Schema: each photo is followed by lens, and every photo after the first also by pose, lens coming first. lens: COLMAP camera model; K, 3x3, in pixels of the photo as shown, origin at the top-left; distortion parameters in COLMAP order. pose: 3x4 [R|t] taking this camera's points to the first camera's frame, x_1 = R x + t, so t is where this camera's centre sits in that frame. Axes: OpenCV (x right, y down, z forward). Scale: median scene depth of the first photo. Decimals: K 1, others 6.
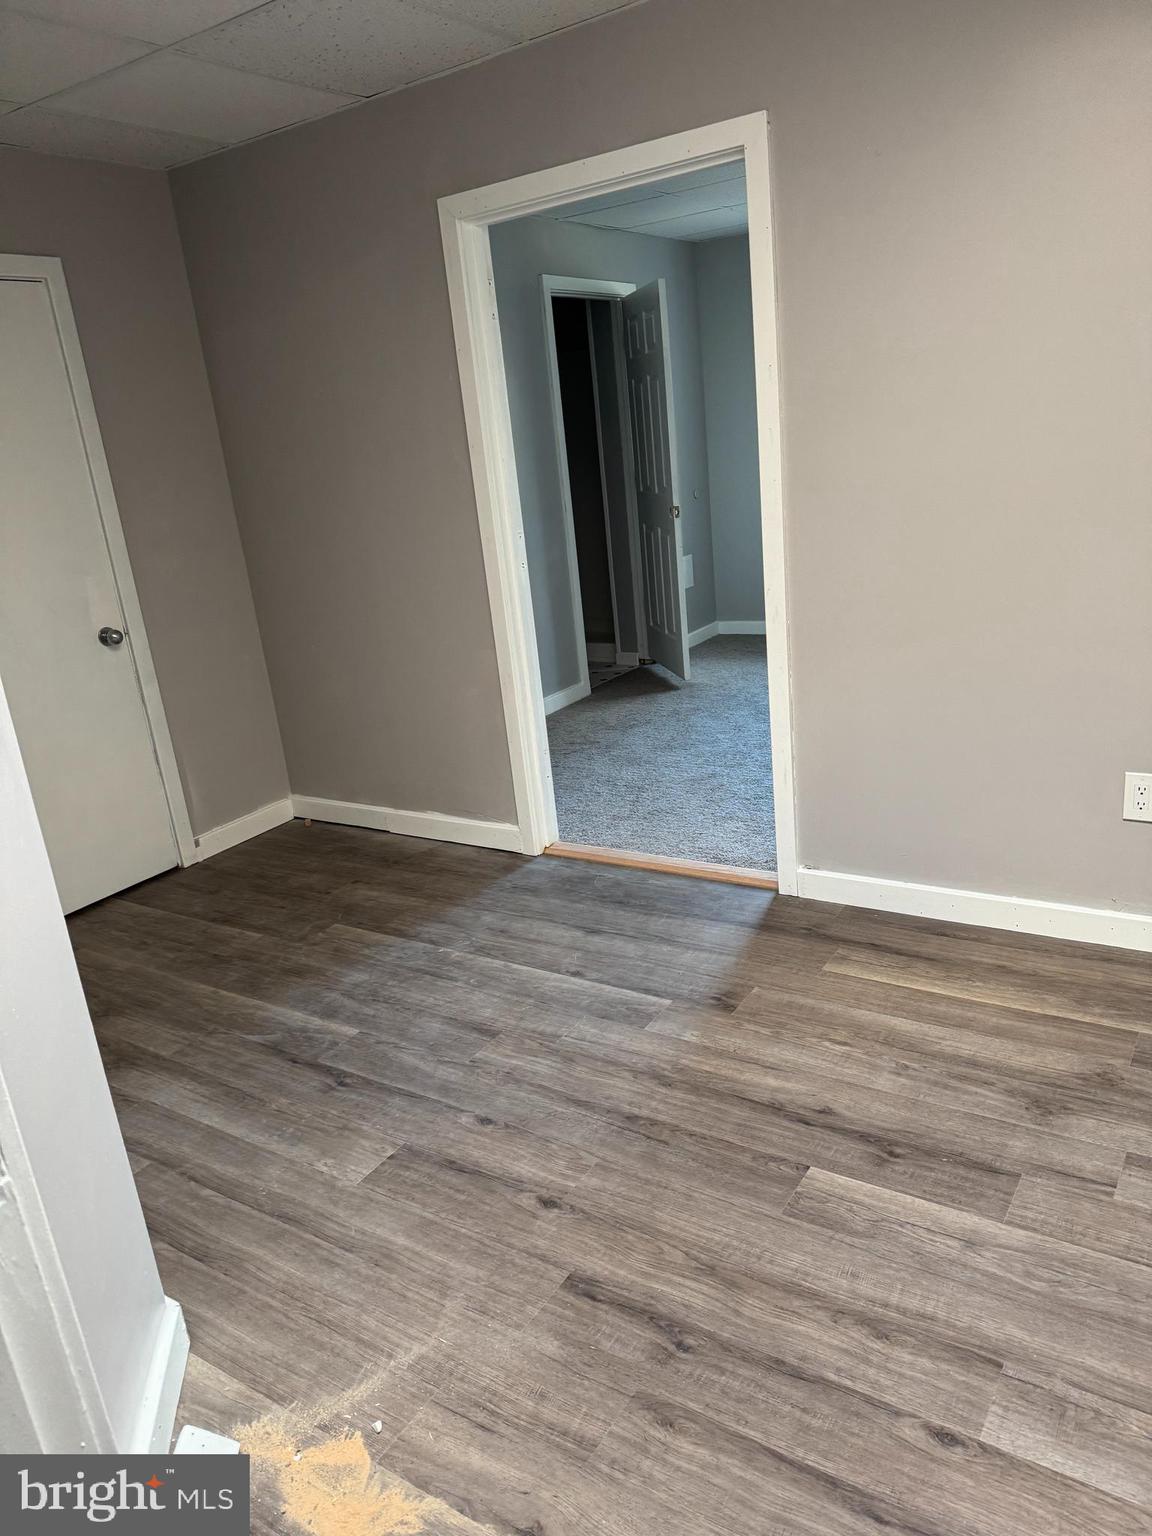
lens RADIAL K [[1070.1, 0, 576.0], [0, 1070.1, 768.0], [0, 0, 1]] dist [-0.000139, -0.000877]
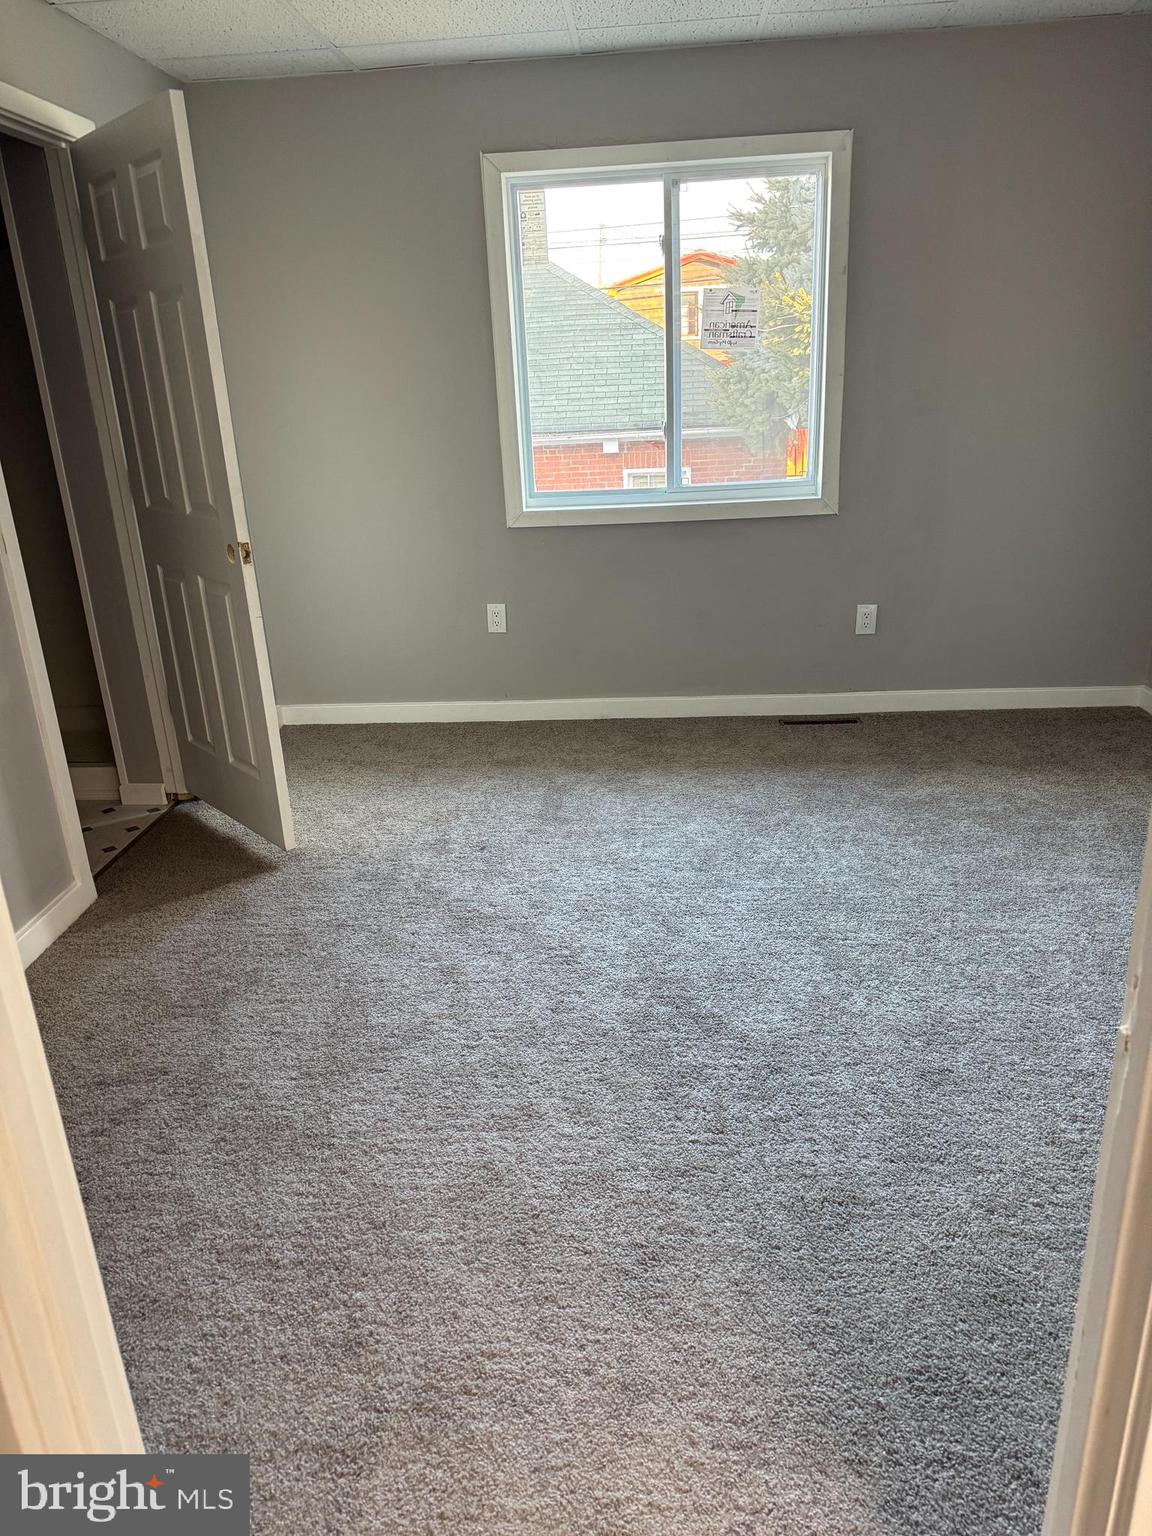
lens RADIAL K [[1041.0, 0, 578.5], [0, 1041.0, 714.3], [0, 0, 1]] dist [-0.000419, -0.003084]
pose [[0.860641, -0.111718, 0.496805, -0.027210], [0.123638, 0.992287, 0.008955, -0.138109], [-0.493974, 0.053717, 0.867816, 0.455835]]
